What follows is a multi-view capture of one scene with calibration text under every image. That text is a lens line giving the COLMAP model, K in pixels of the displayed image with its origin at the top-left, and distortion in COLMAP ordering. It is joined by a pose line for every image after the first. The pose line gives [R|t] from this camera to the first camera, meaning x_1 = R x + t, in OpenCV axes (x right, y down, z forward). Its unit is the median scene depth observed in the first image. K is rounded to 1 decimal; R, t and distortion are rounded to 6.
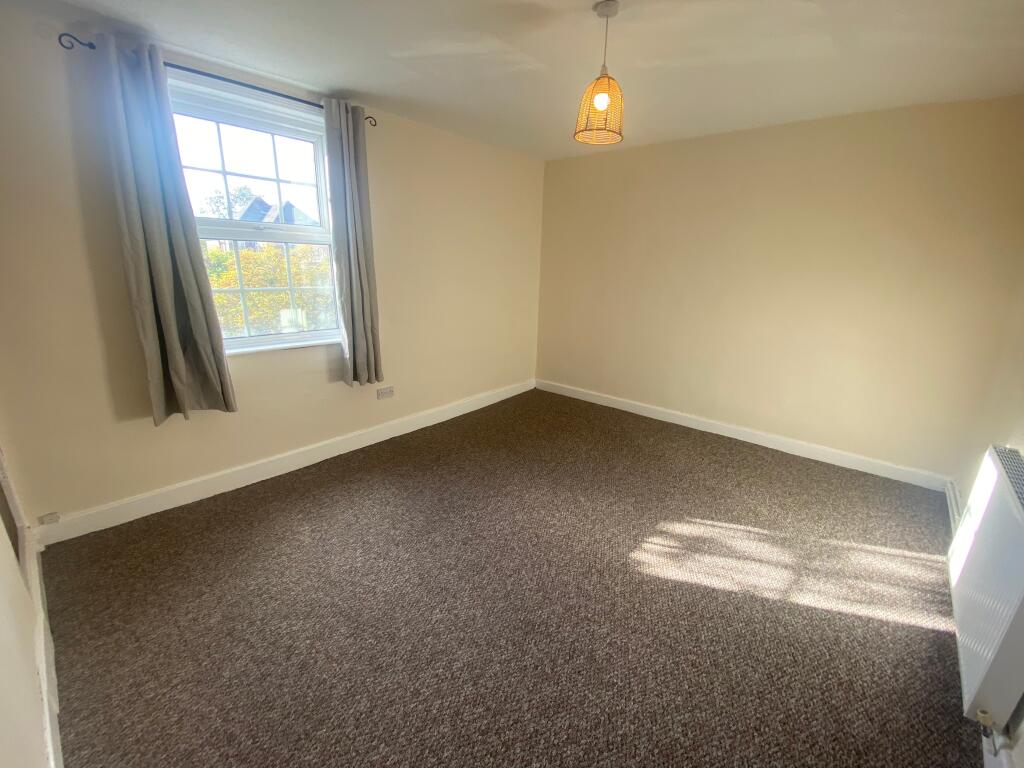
lens RADIAL K [[415.4, 0, 512.0], [0, 415.4, 384.0], [0, 0, 1]] dist [0.026402, -0.021083]
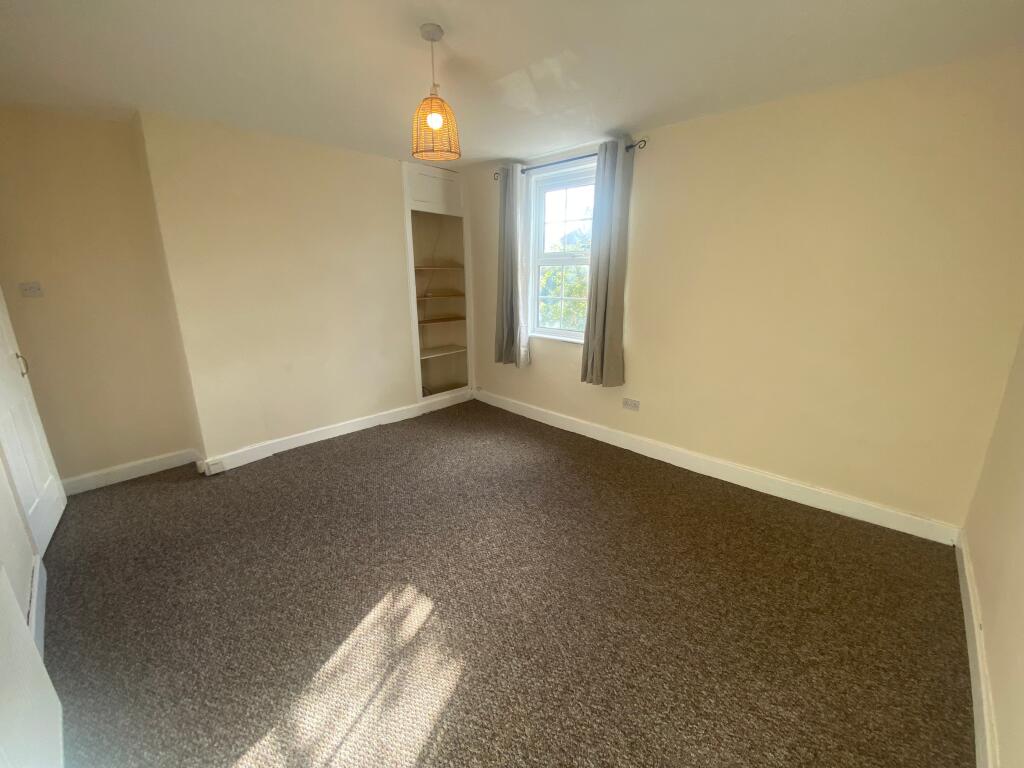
lens RADIAL K [[415.4, 0, 512.0], [0, 415.4, 384.0], [0, 0, 1]] dist [0.026402, -0.021083]
pose [[-0.043901, 0.240982, -0.969536, 0.903844], [-0.277066, 0.929467, 0.243568, -0.253869], [0.959847, 0.279319, 0.025963, 0.890167]]
